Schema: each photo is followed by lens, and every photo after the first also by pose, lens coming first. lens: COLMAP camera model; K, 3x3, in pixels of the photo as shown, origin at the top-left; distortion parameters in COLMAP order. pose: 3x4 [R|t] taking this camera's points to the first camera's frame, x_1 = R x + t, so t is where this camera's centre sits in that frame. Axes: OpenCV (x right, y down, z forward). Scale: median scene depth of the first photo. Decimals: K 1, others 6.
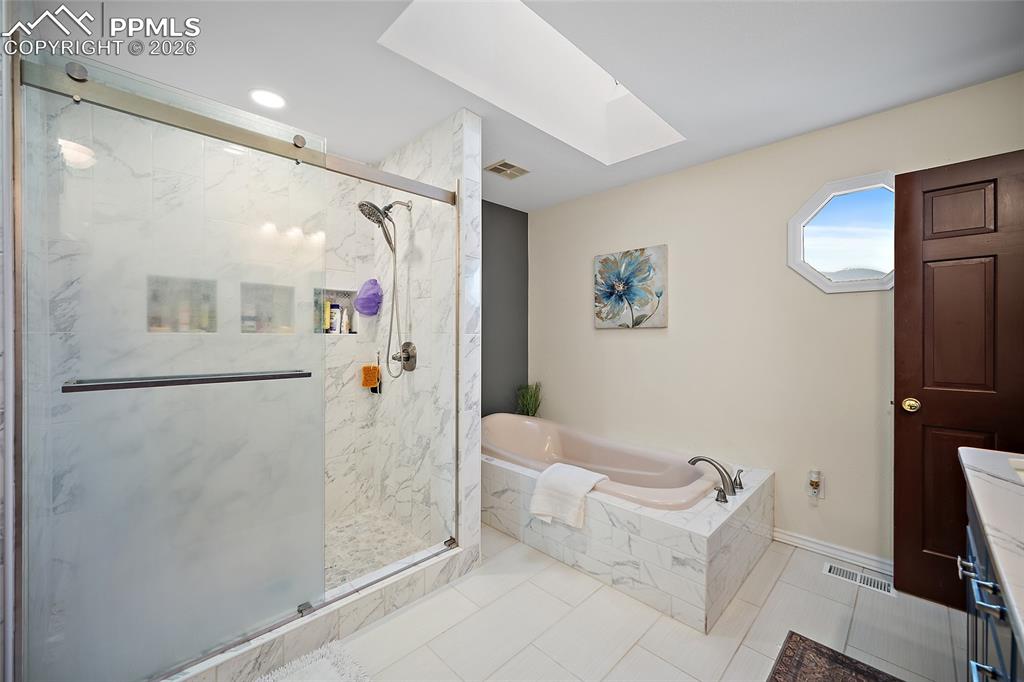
lens RADIAL K [[406.7, 0, 514.0], [0, 406.7, 336.3], [0, 0, 1]] dist [-0.000782, -0.000039]
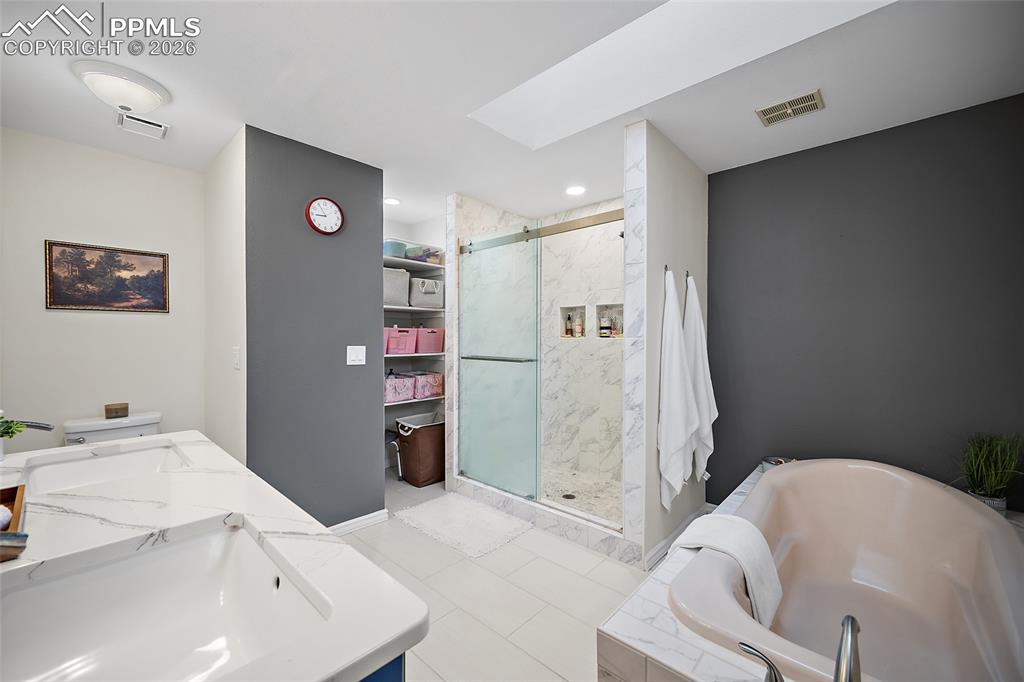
lens RADIAL K [[406.7, 0, 514.0], [0, 406.7, 342.7], [0, 0, 1]] dist [-0.000782, -0.000039]
pose [[0.040397, 0.007473, -0.999156, 0.929937], [-0.002723, 0.999969, 0.007369, 0.000594], [0.999180, 0.002423, 0.040416, 0.664219]]
